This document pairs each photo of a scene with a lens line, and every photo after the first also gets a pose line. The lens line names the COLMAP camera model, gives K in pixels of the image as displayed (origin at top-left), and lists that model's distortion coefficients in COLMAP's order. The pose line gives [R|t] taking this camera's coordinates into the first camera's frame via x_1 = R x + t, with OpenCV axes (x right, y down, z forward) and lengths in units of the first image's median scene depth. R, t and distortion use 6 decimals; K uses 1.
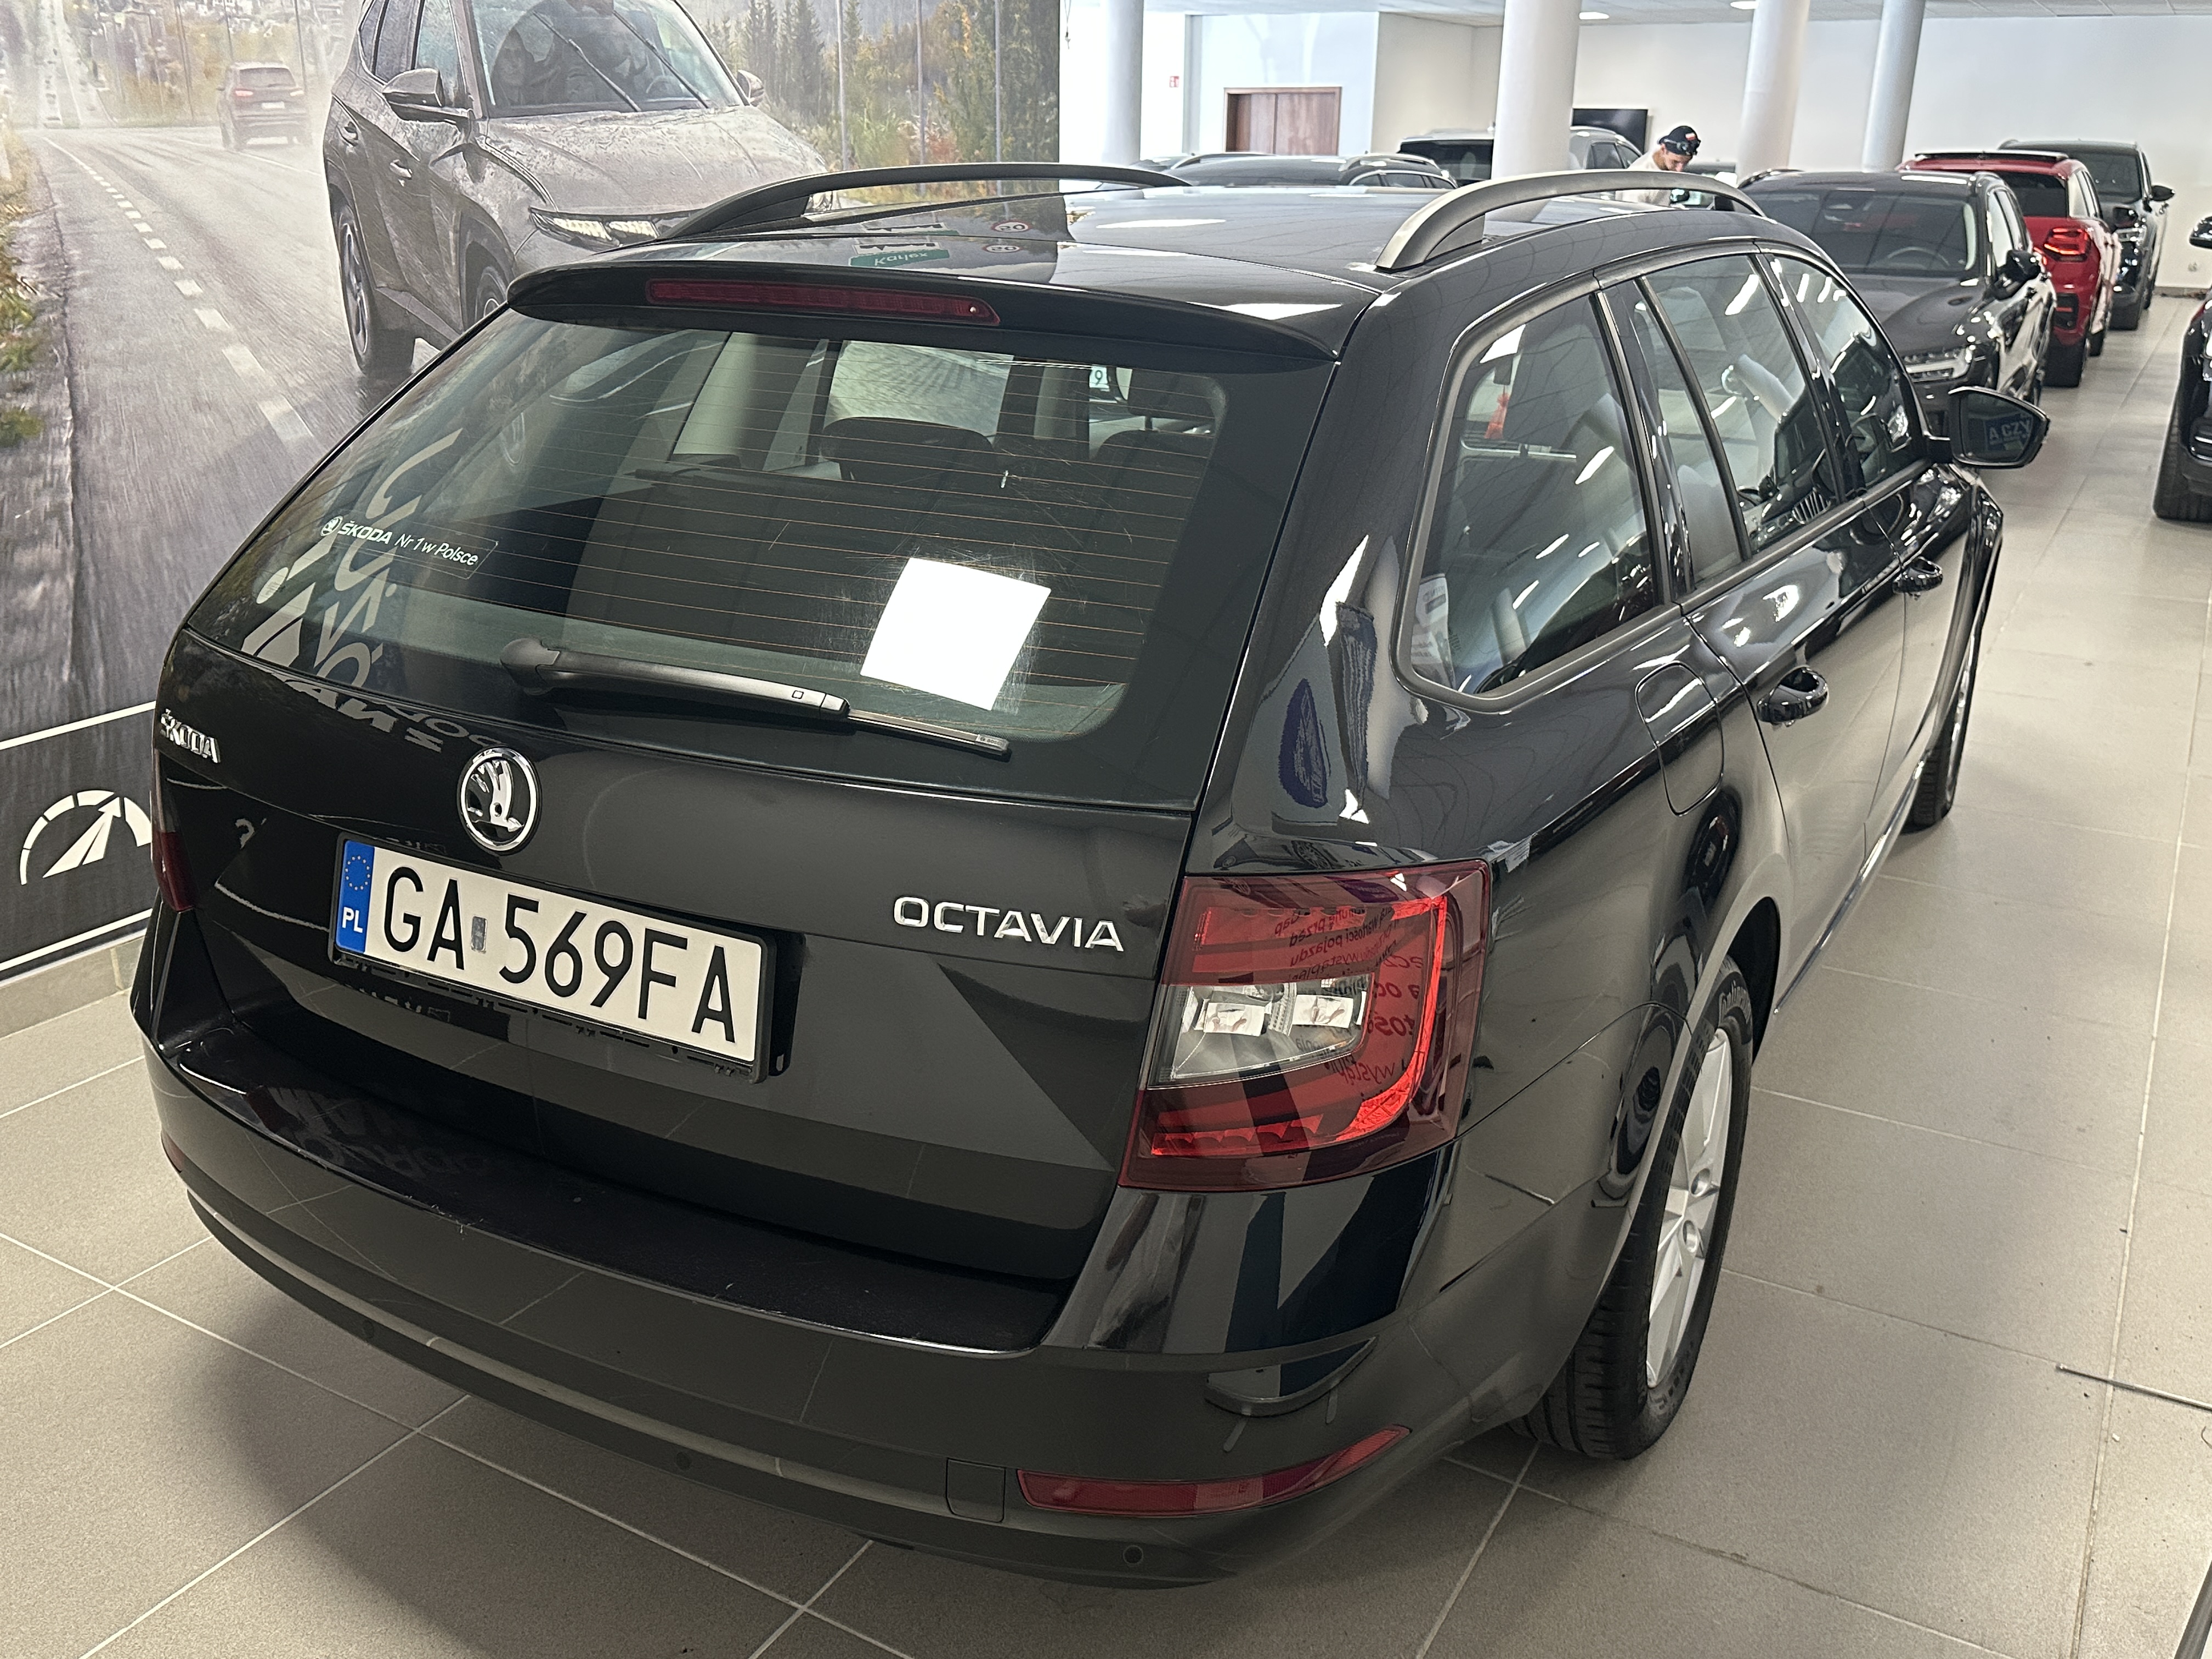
lens RADIAL K [[1965.3, 0, 1036.8], [0, 1965.3, 820.5], [0, 0, 1]] dist [0.058235, -0.089615]
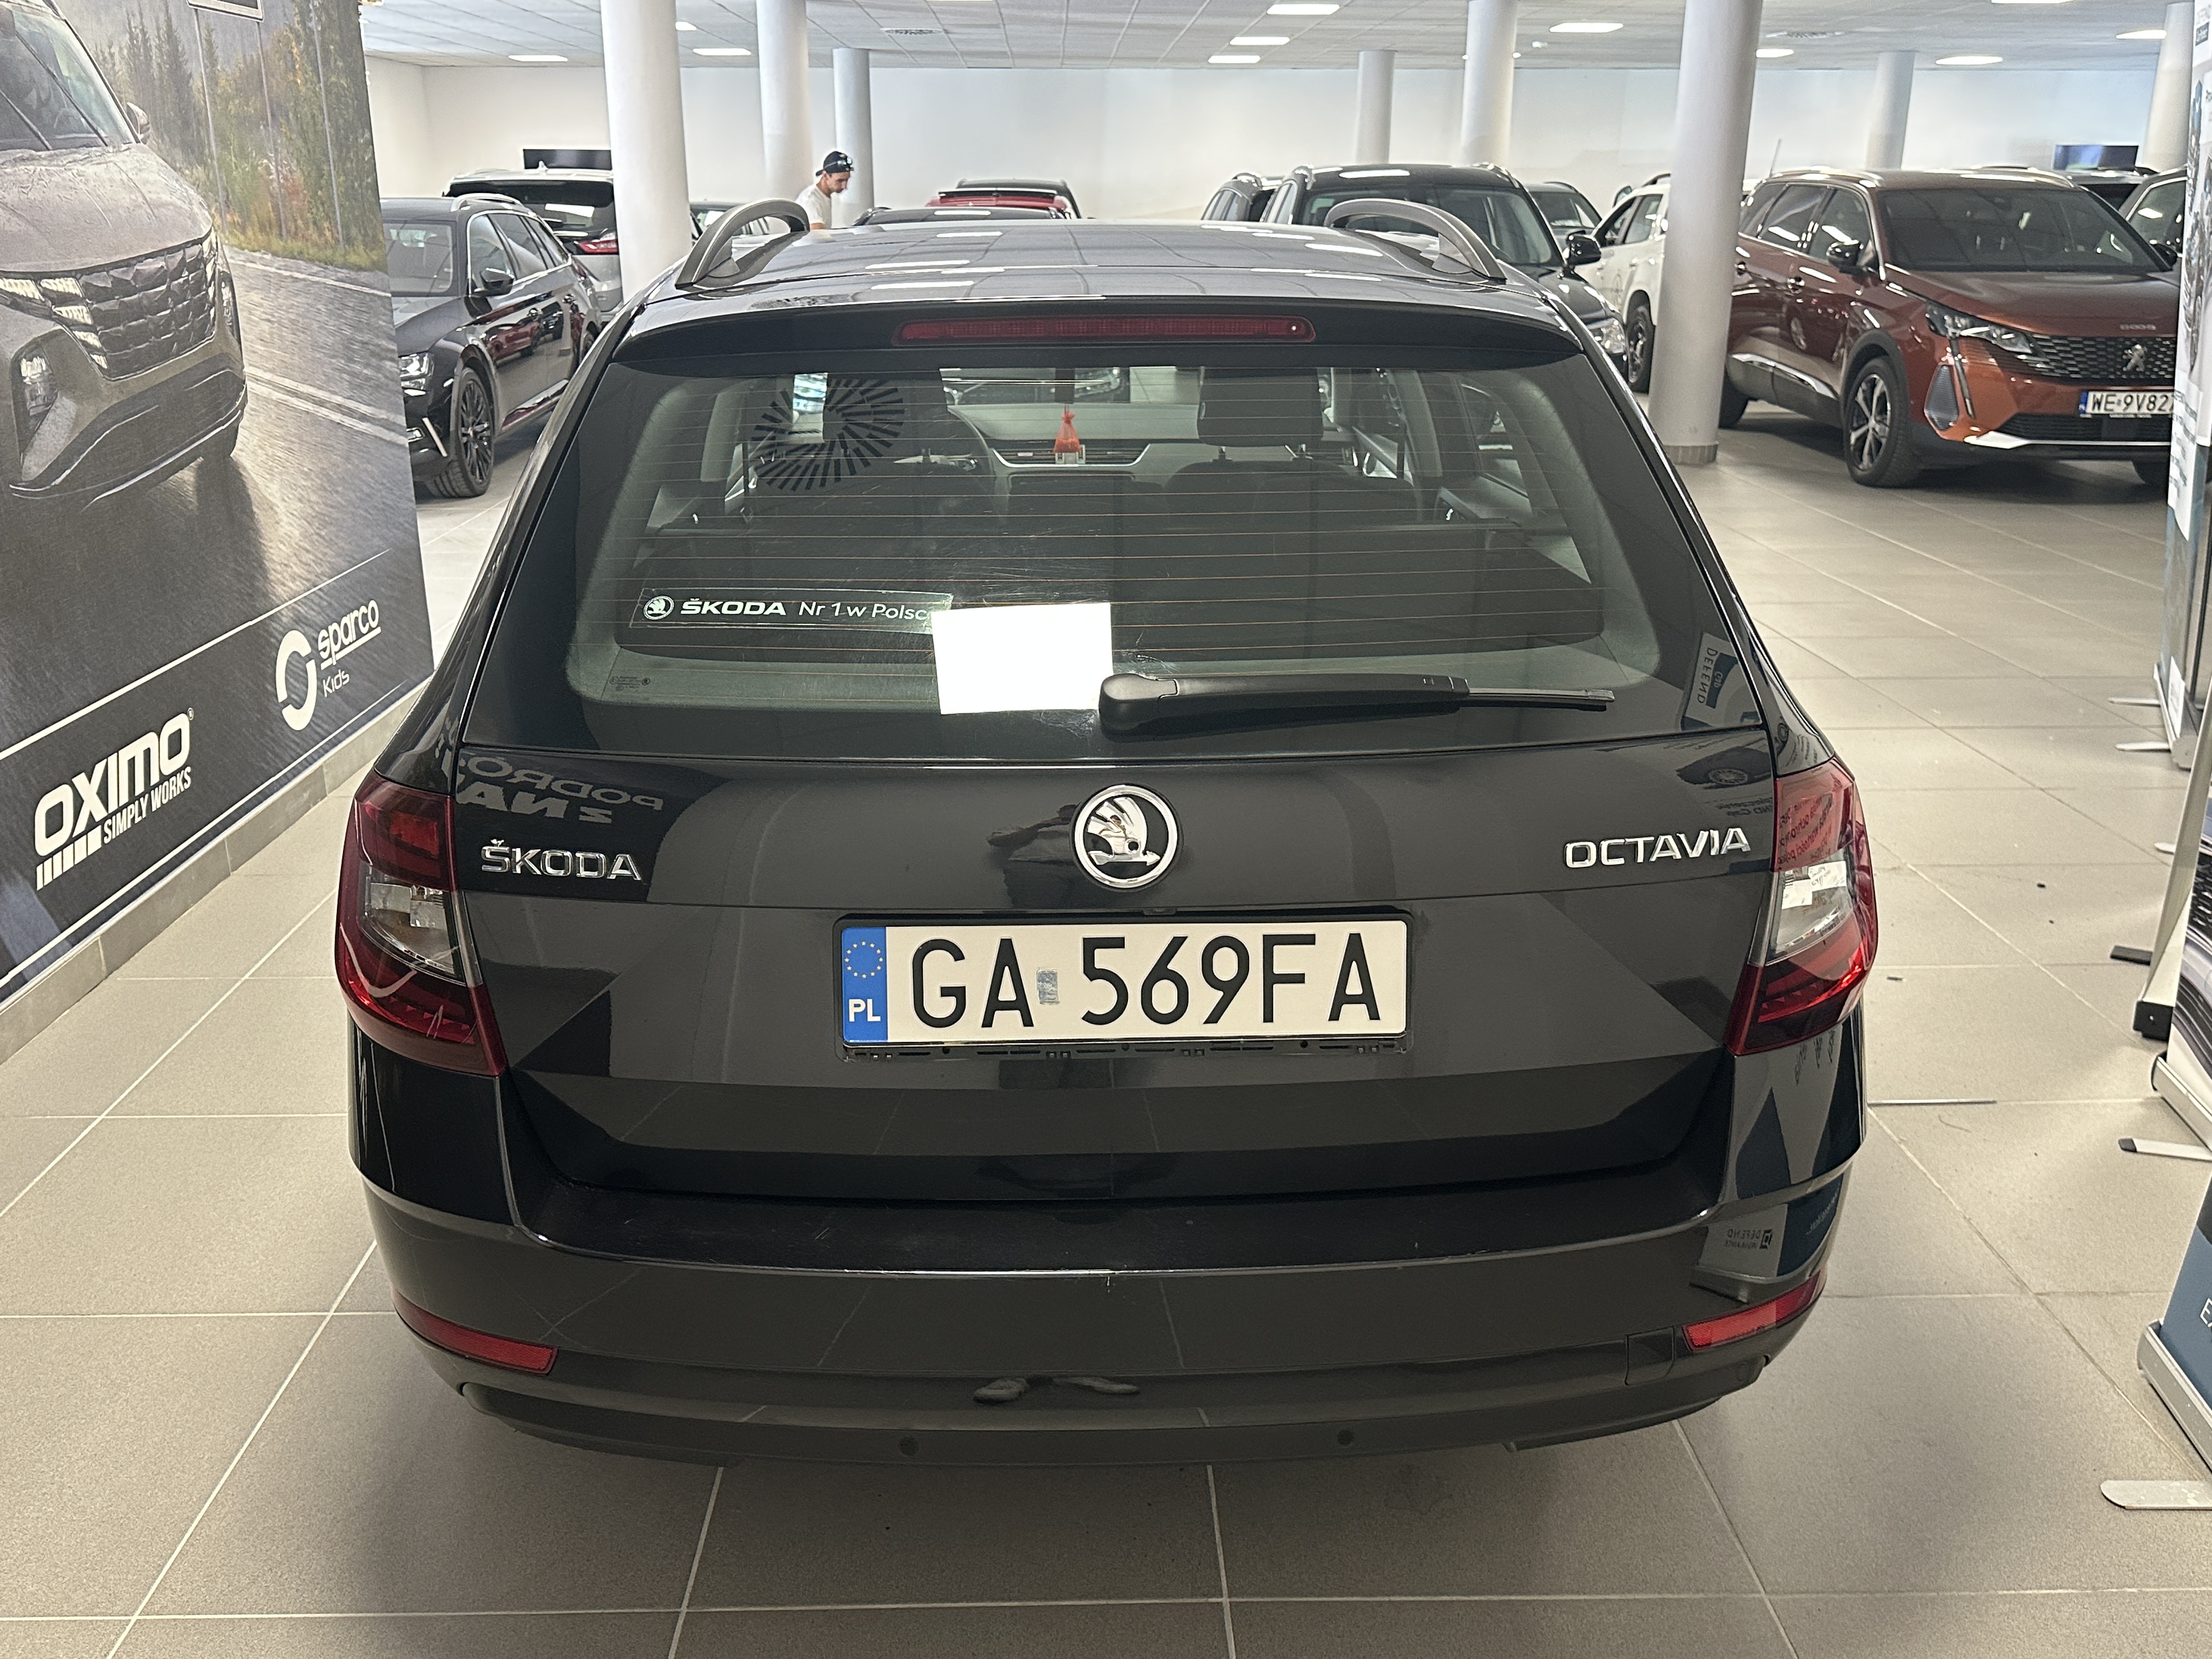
lens RADIAL K [[1965.3, 0, 1096.1], [0, 1965.3, 851.8], [0, 0, 1]] dist [0.058235, -0.089615]
pose [[0.847582, -0.177545, 0.500083, -0.747172], [0.180180, 0.982672, 0.043496, -0.046832], [-0.499139, 0.053238, 0.864885, 0.142161]]
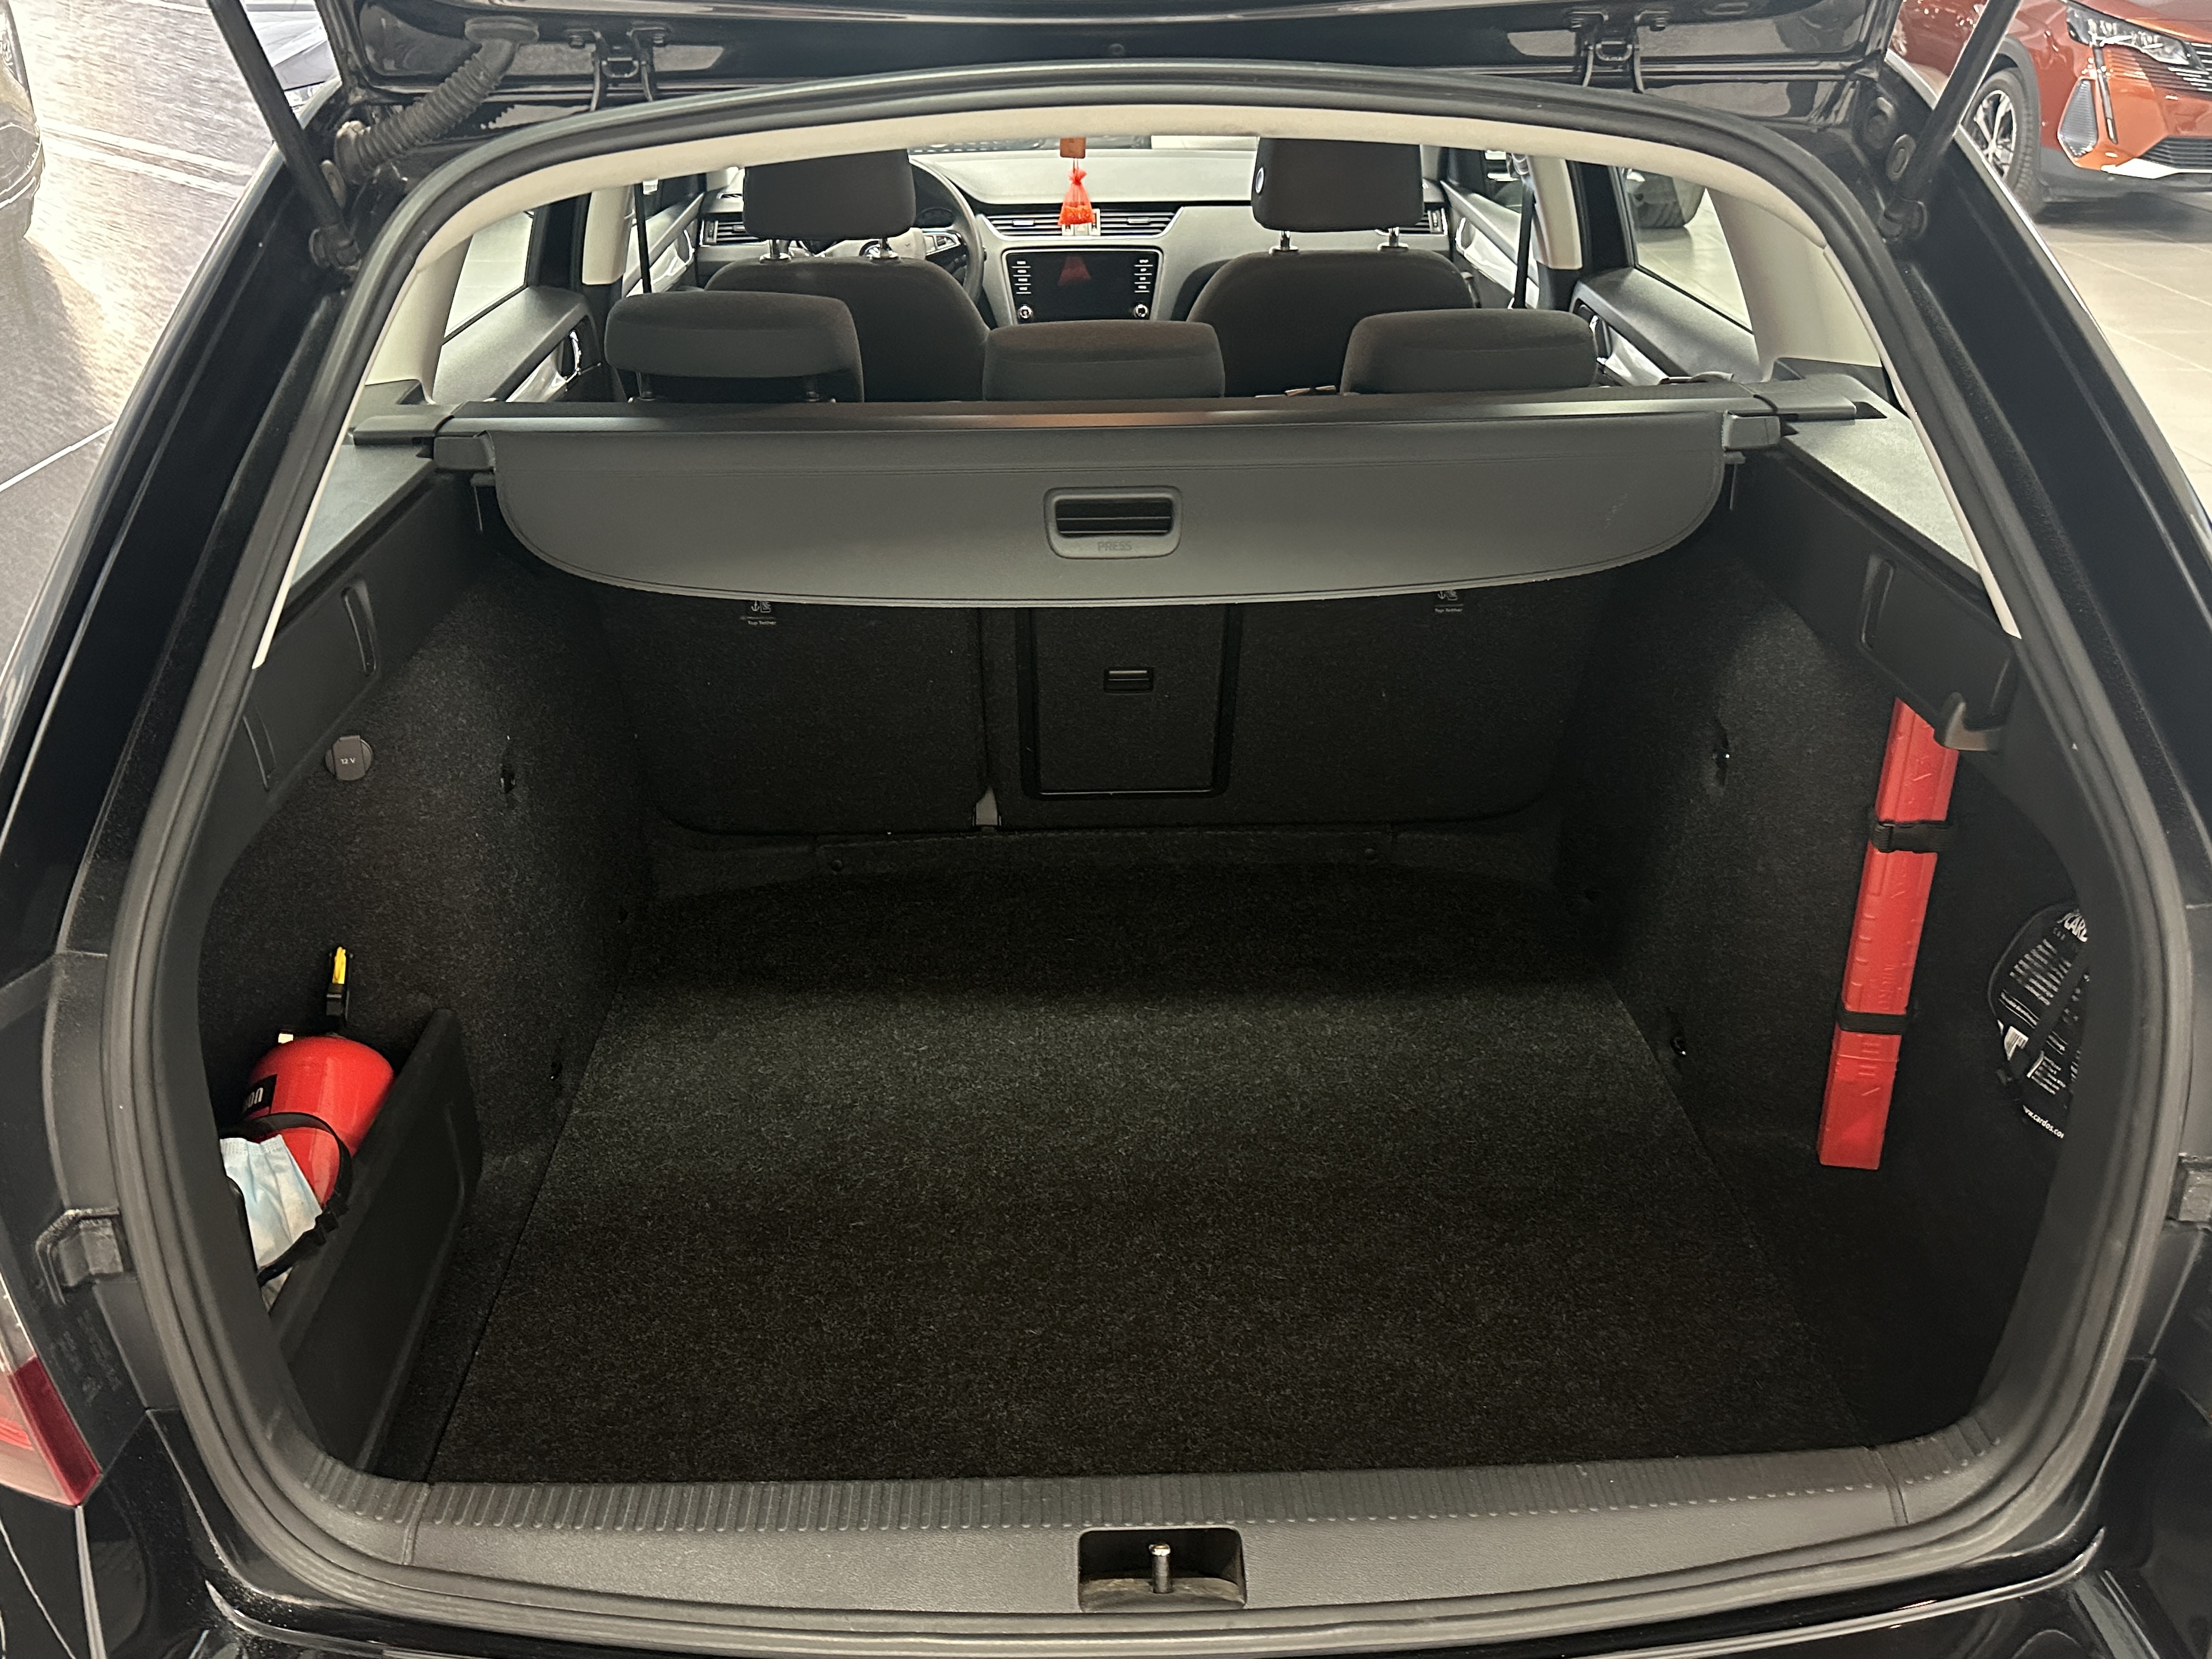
lens RADIAL K [[1965.3, 0, 1065.8], [0, 1965.3, 883.9], [0, 0, 1]] dist [0.058235, -0.089615]
pose [[0.856479, -0.249788, 0.451718, -0.504693], [0.184867, 0.965503, 0.183382, -0.168864], [-0.481941, -0.073555, 0.873111, 0.527170]]
